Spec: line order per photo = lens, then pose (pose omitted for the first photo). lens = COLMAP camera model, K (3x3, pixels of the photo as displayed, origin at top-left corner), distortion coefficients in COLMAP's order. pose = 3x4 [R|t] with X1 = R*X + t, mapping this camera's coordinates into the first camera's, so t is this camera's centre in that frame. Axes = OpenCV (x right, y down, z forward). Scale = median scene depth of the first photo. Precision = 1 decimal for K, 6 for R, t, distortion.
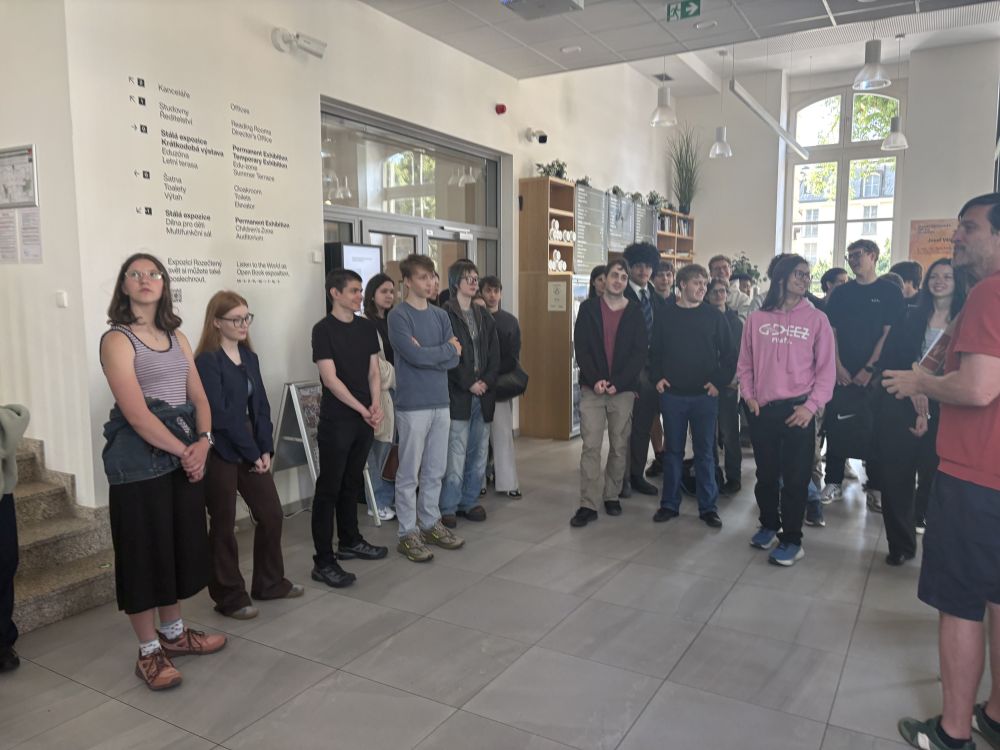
lens RADIAL K [[760.0, 0, 500.0], [0, 760.0, 376.1], [0, 0, 1]] dist [0.001347, 0.000278]
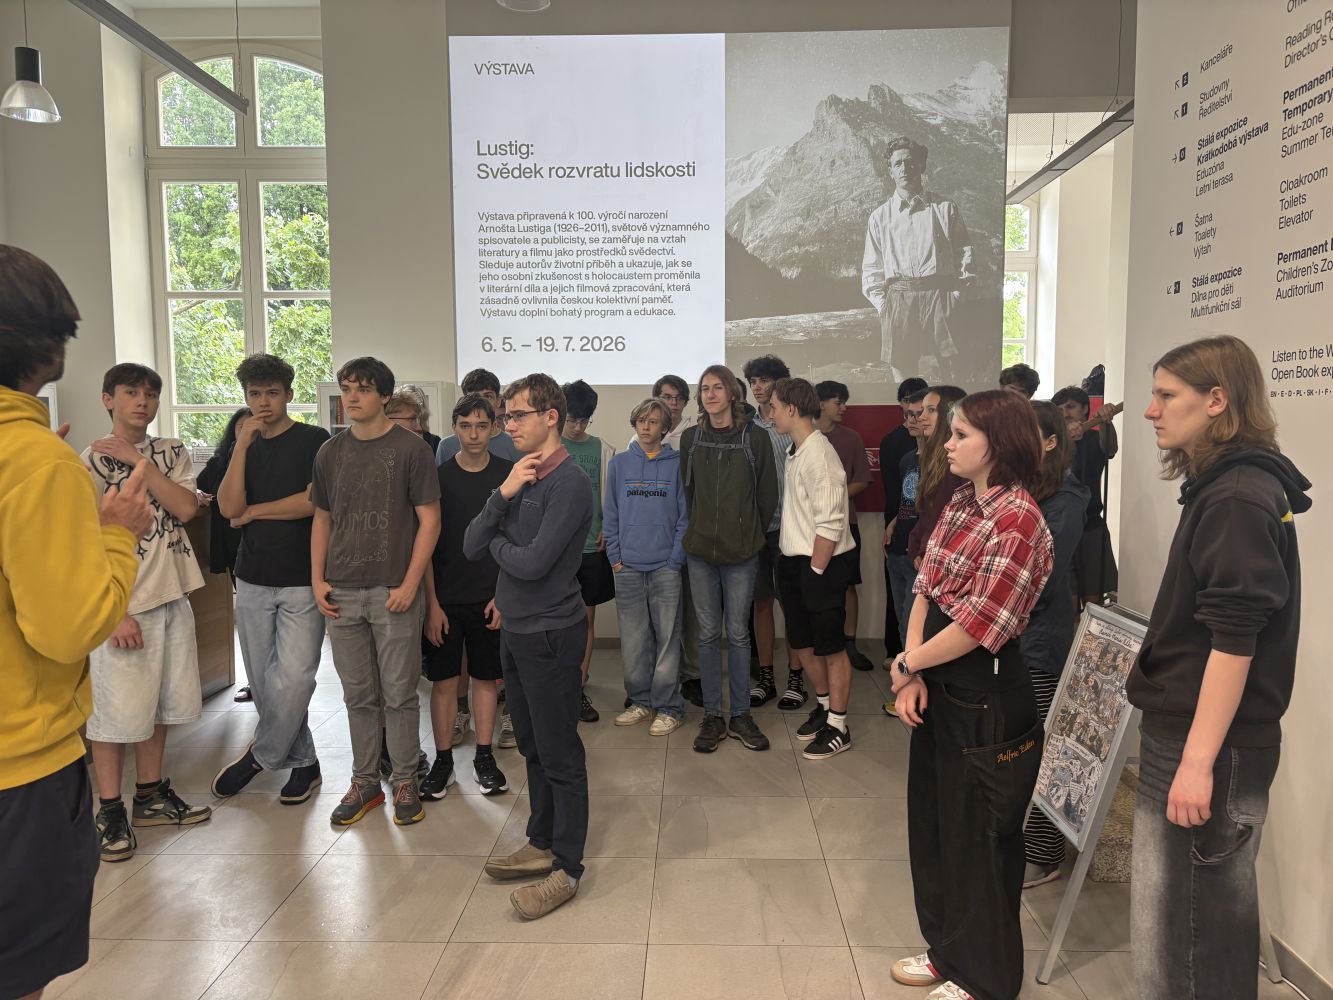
lens RADIAL K [[1013.1, 0, 668.2], [0, 1013.1, 500.8], [0, 0, 1]] dist [0.001347, 0.000278]
pose [[-0.881375, 0.037319, -0.470941, 0.256805], [-0.052607, 0.982922, 0.176345, -0.150042], [0.469479, 0.180201, -0.864359, 1.362107]]
